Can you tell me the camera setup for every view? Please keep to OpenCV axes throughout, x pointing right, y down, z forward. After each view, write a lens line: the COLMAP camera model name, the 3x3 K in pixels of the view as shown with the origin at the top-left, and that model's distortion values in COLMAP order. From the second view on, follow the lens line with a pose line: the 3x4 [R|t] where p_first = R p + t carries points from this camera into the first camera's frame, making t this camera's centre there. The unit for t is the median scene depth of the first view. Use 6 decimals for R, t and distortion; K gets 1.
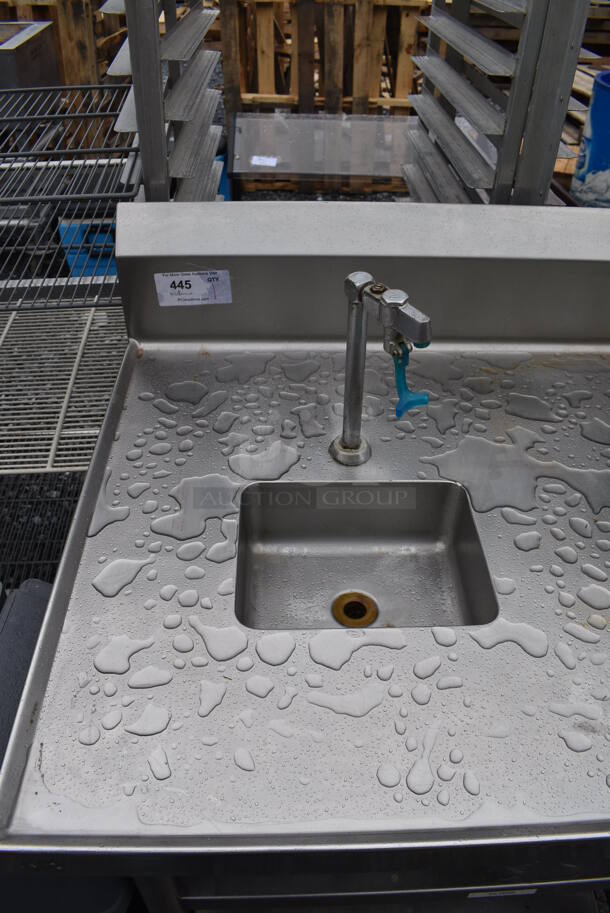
lens RADIAL K [[712.9, 0, 299.9], [0, 712.9, 460.6], [0, 0, 1]] dist [-0.097261, 0.014825]
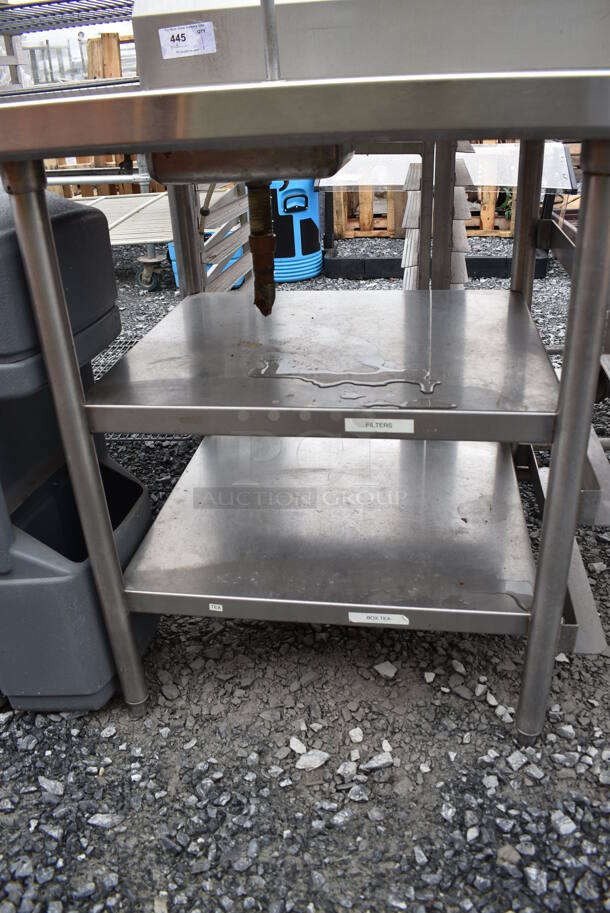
lens RADIAL K [[712.9, 0, 299.9], [0, 712.9, 460.6], [0, 0, 1]] dist [-0.097261, 0.014825]
pose [[0.981130, 0.031176, -0.190822, 0.321218], [-0.069717, 0.977568, -0.198746, 0.755367], [0.180345, 0.208299, 0.961295, -0.026895]]
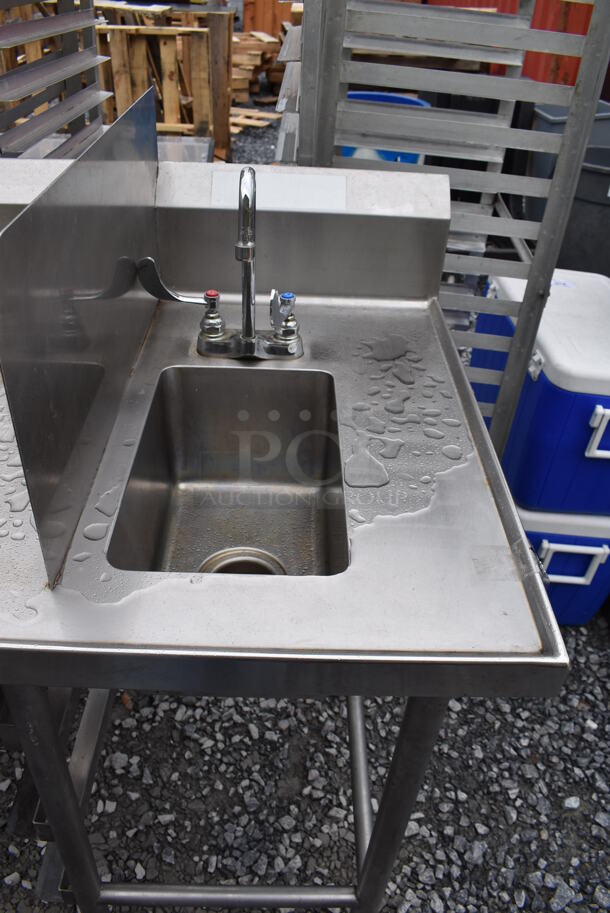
lens RADIAL K [[712.9, 0, 299.9], [0, 712.9, 460.6], [0, 0, 1]] dist [-0.097261, 0.014825]
pose [[0.999251, 0.038299, 0.005555, 1.377553], [-0.037855, 0.997147, -0.065308, 0.164508], [-0.008040, 0.065049, 0.997850, -0.030540]]
